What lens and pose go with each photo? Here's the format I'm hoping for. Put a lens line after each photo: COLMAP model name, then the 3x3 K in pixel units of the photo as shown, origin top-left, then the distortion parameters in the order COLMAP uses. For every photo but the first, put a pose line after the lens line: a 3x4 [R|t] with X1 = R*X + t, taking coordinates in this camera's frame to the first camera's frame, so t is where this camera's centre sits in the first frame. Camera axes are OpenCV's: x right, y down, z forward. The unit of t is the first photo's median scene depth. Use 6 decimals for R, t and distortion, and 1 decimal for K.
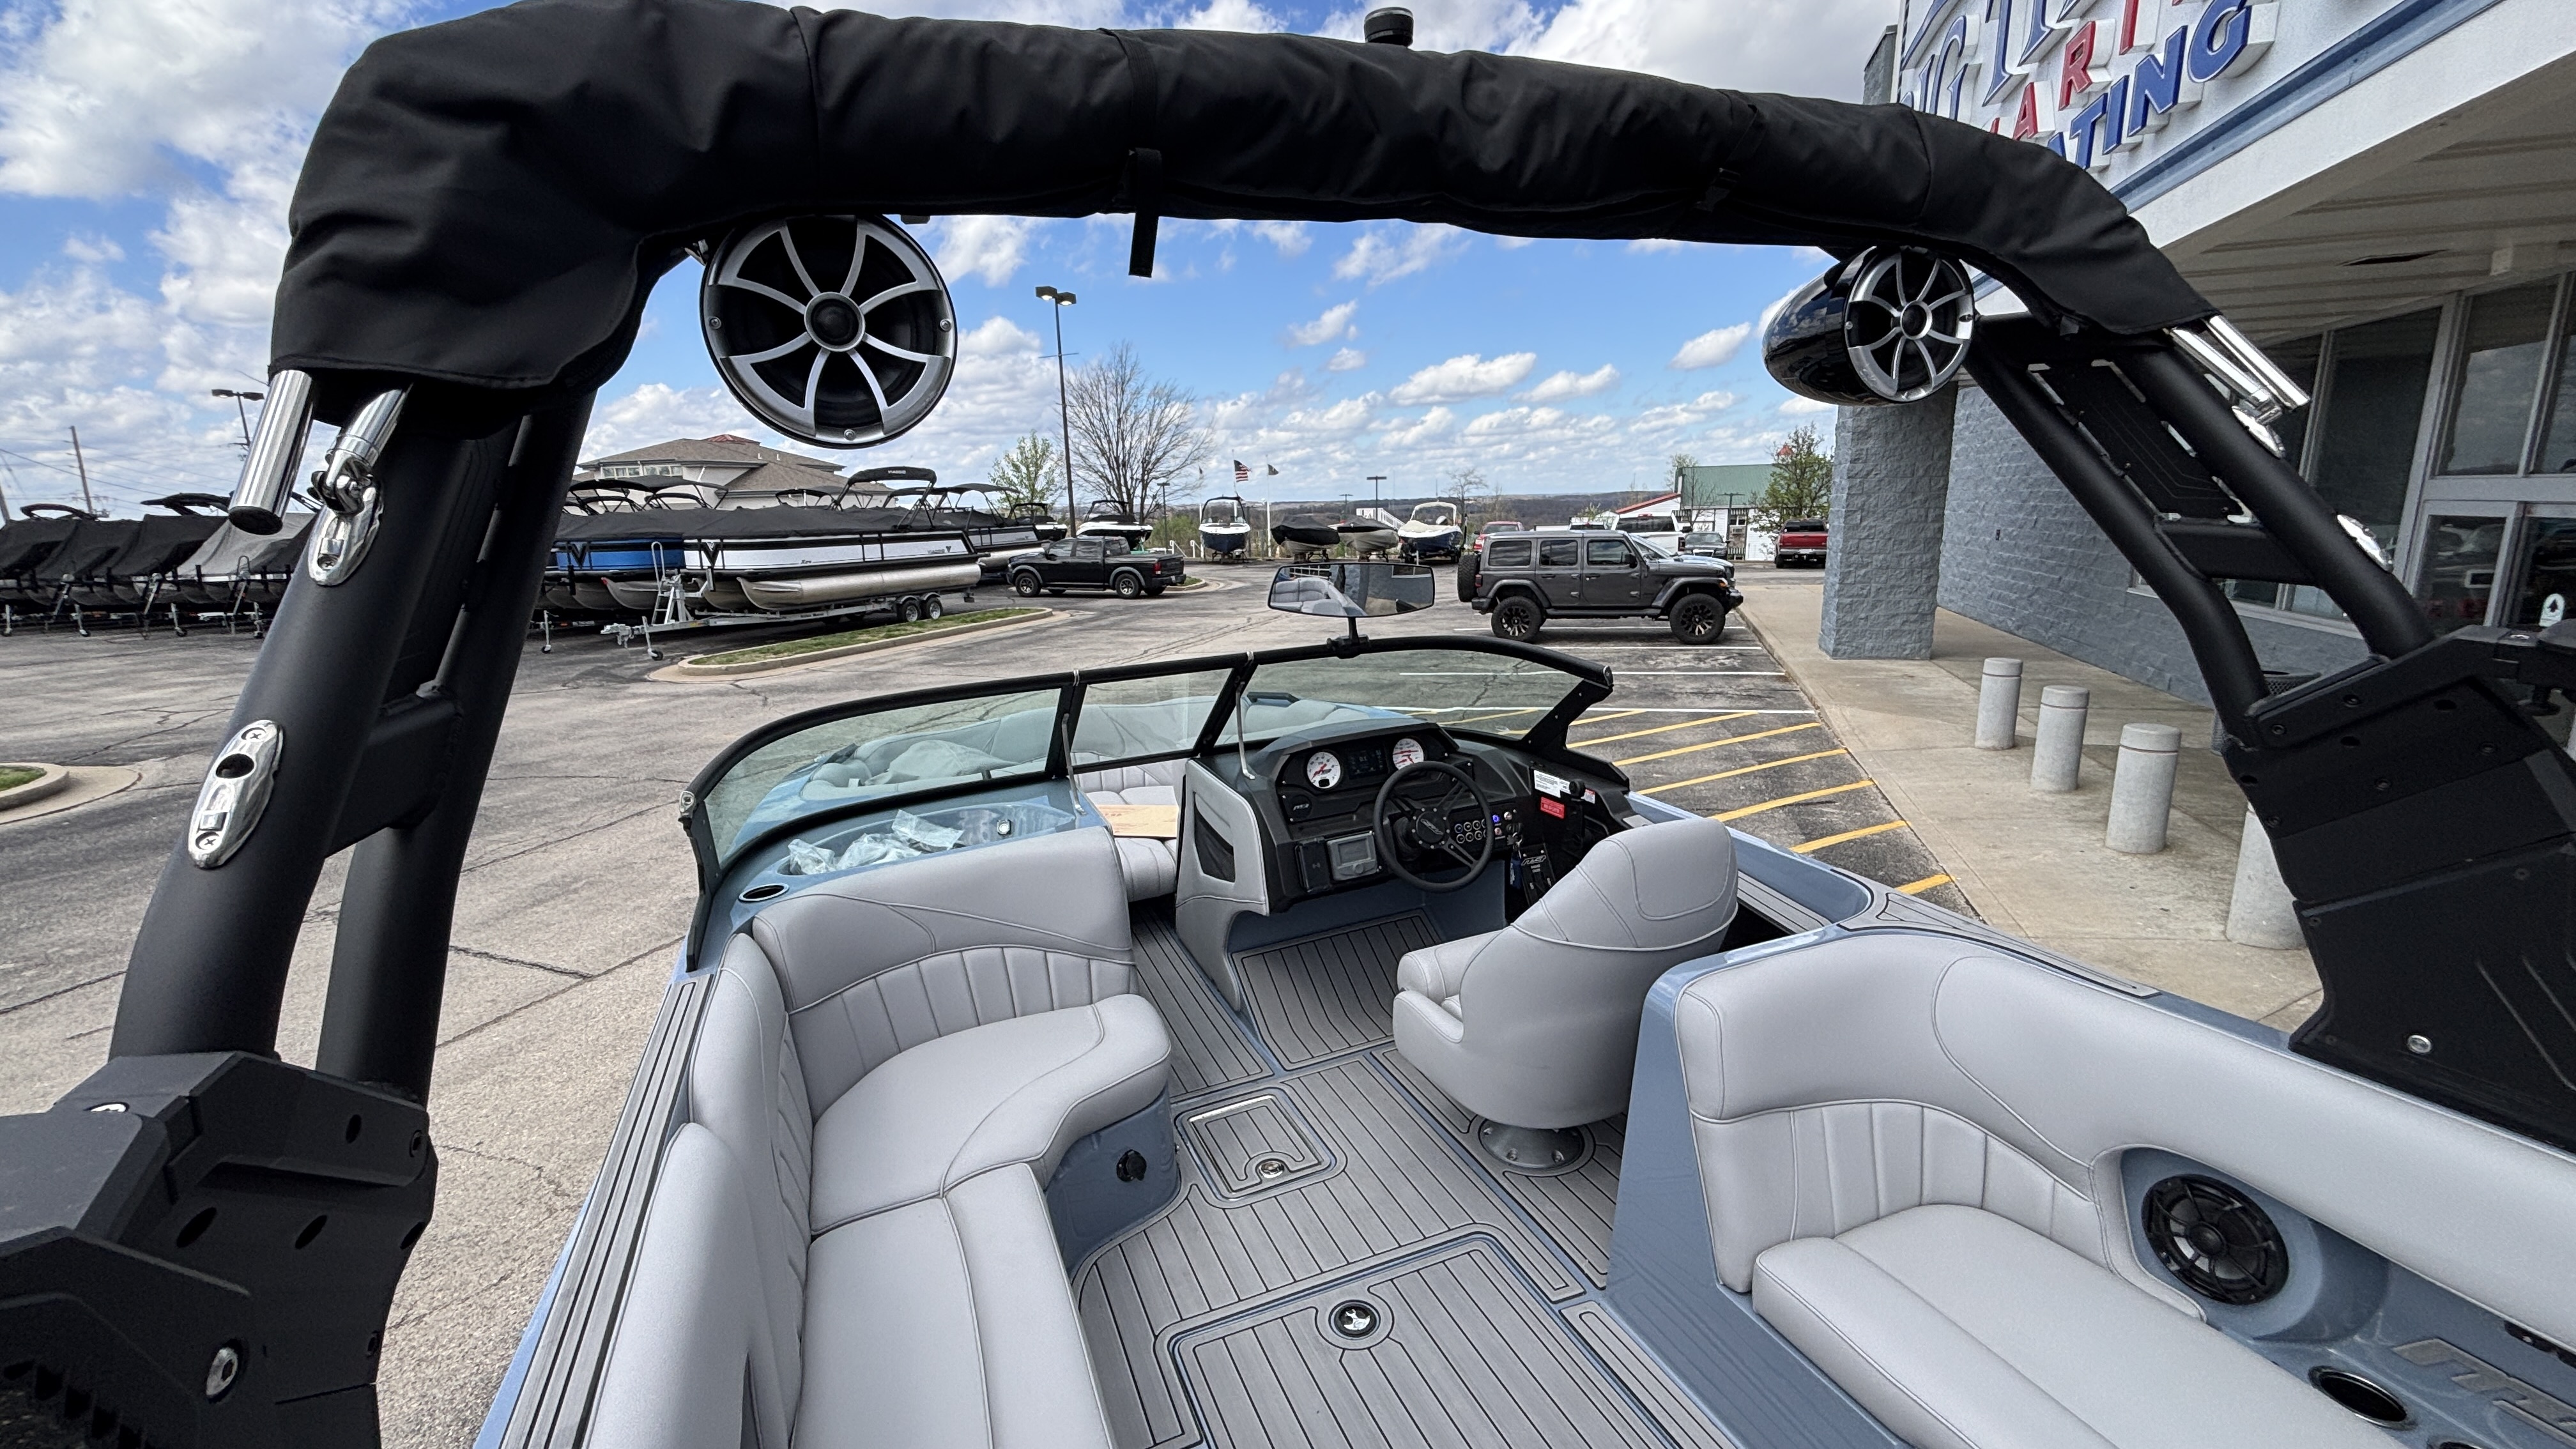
lens RADIAL K [[1013.6, 0, 1294.5], [0, 1013.6, 695.6], [0, 0, 1]] dist [-0.001173, -0.000131]
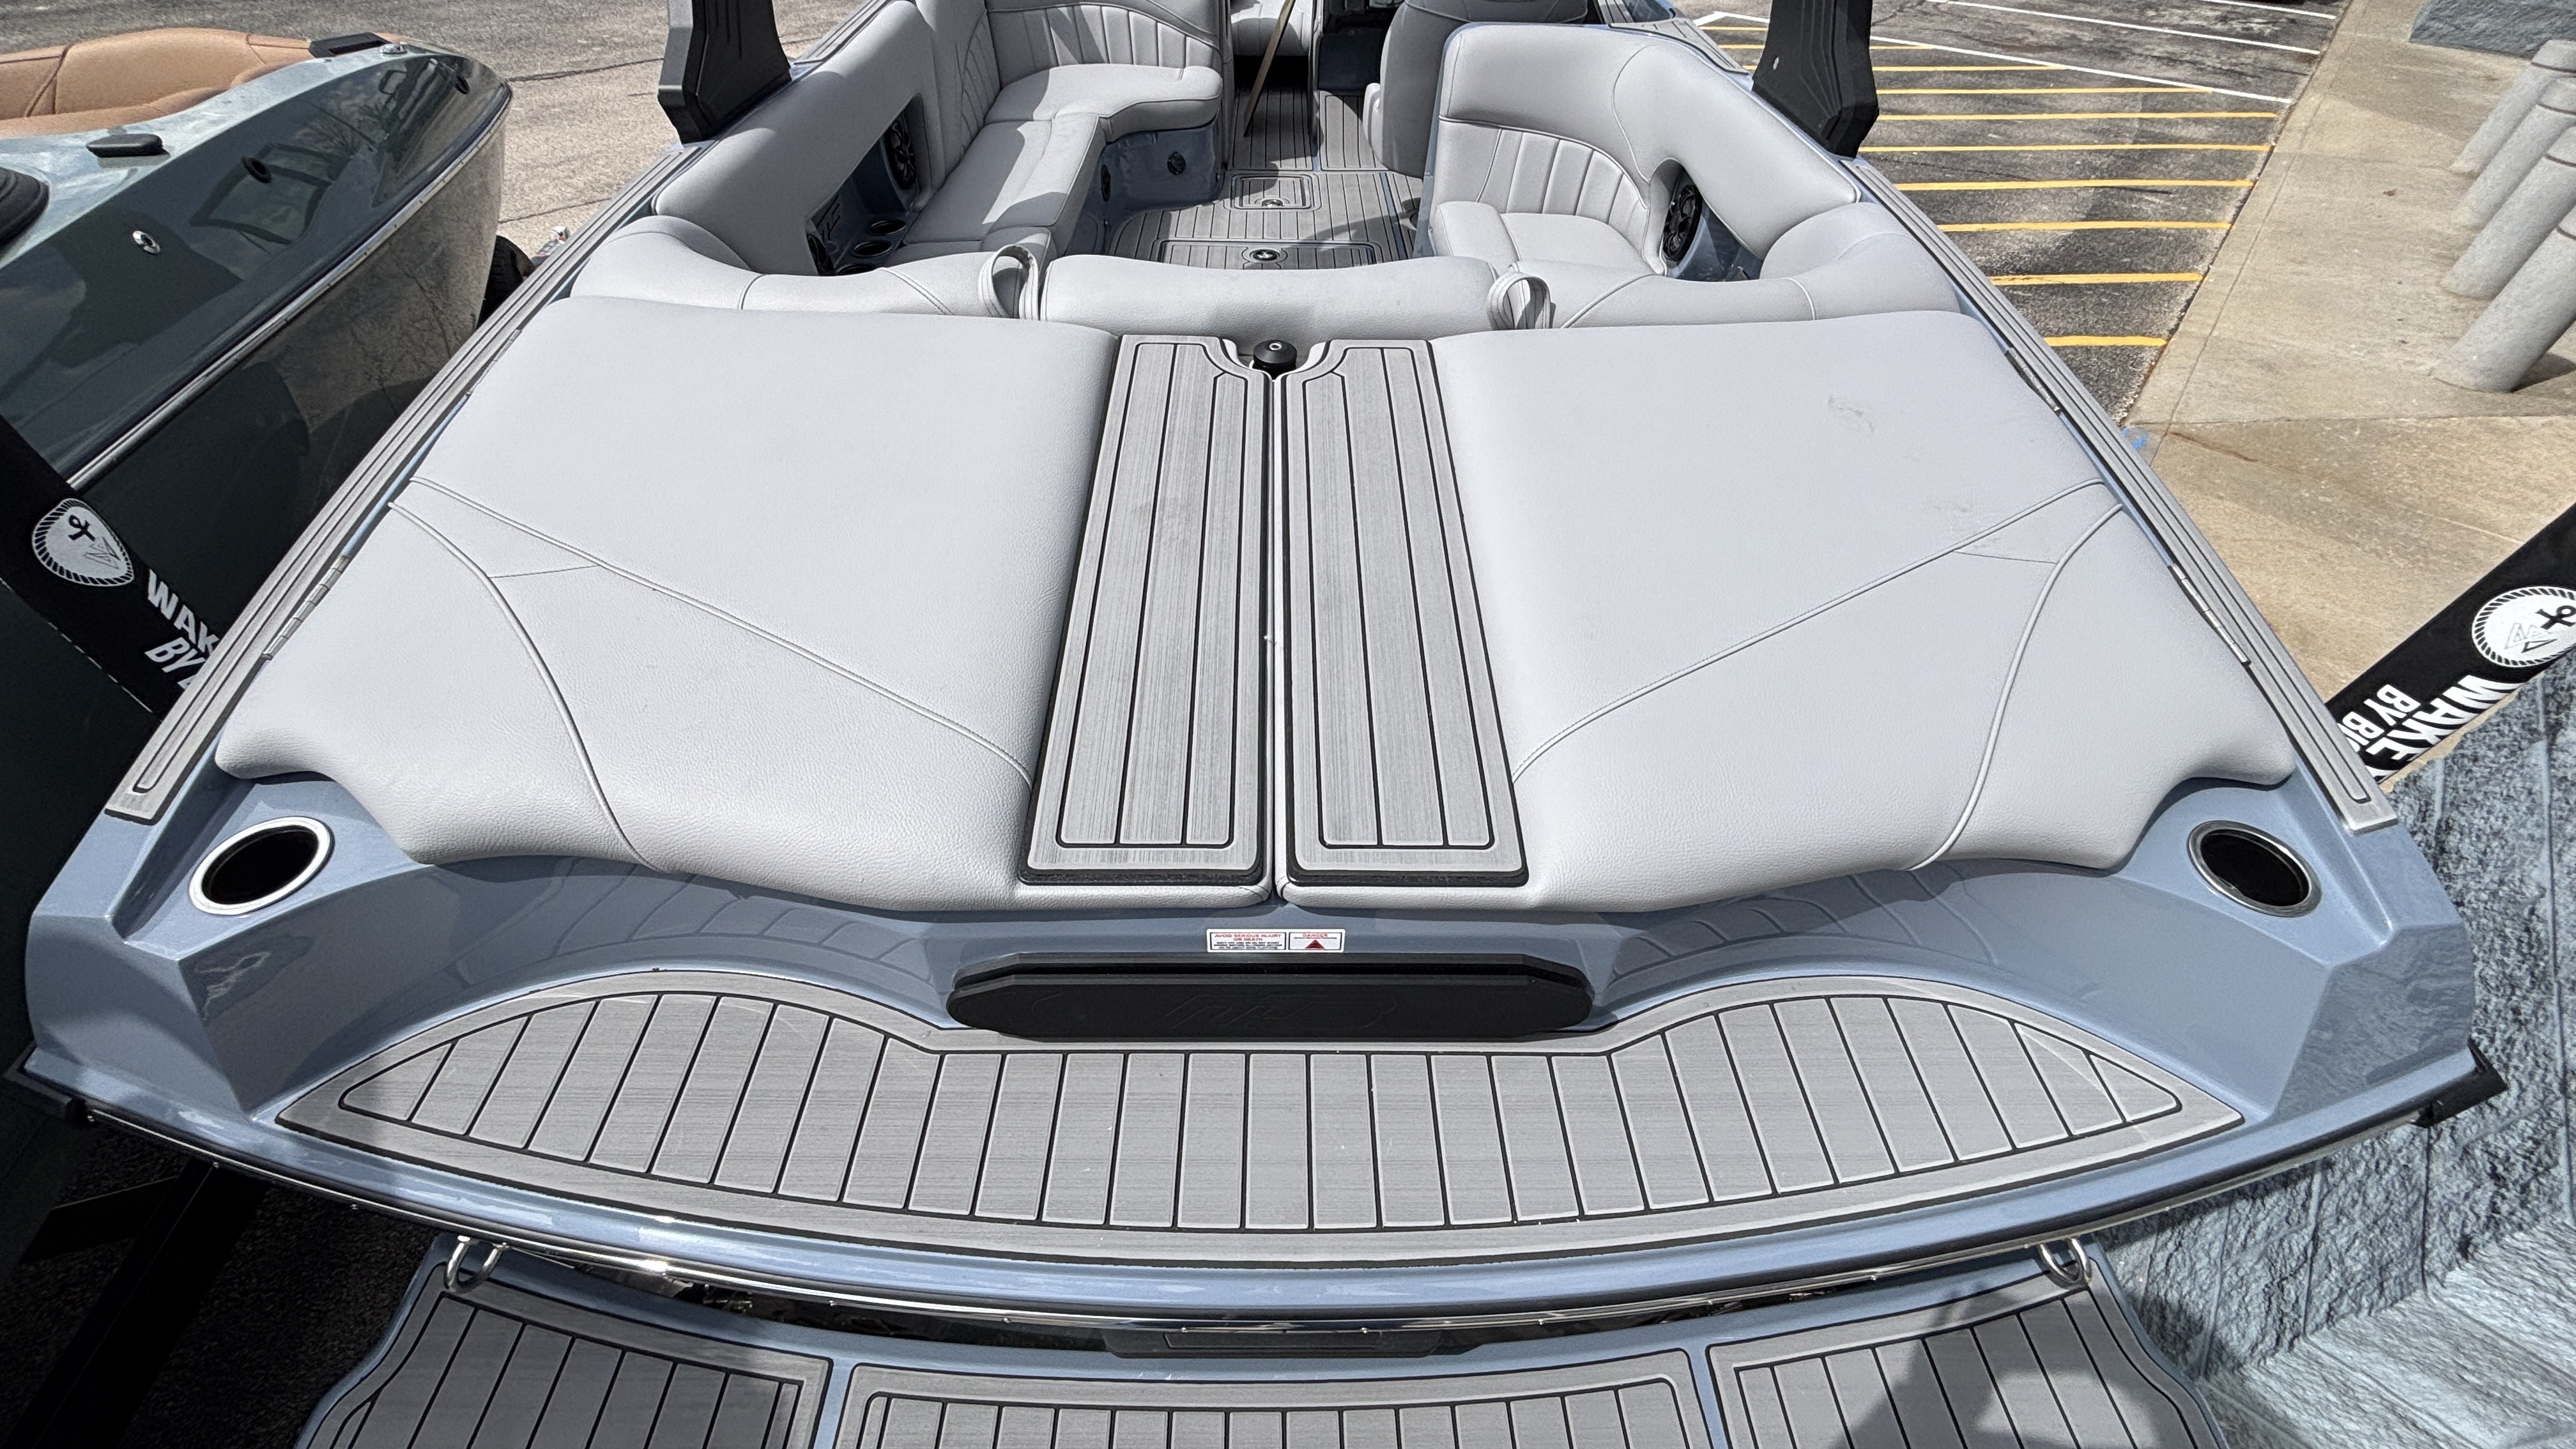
lens RADIAL K [[1063.1, 0, 1284.0], [0, 1063.1, 715.9], [0, 0, 1]] dist [0.000027, -0.000302]
pose [[0.919323, 0.315441, -0.235248, 0.201887], [-0.135850, 0.815492, 0.562598, 0.064173], [0.369310, -0.485251, 0.792554, -0.207638]]
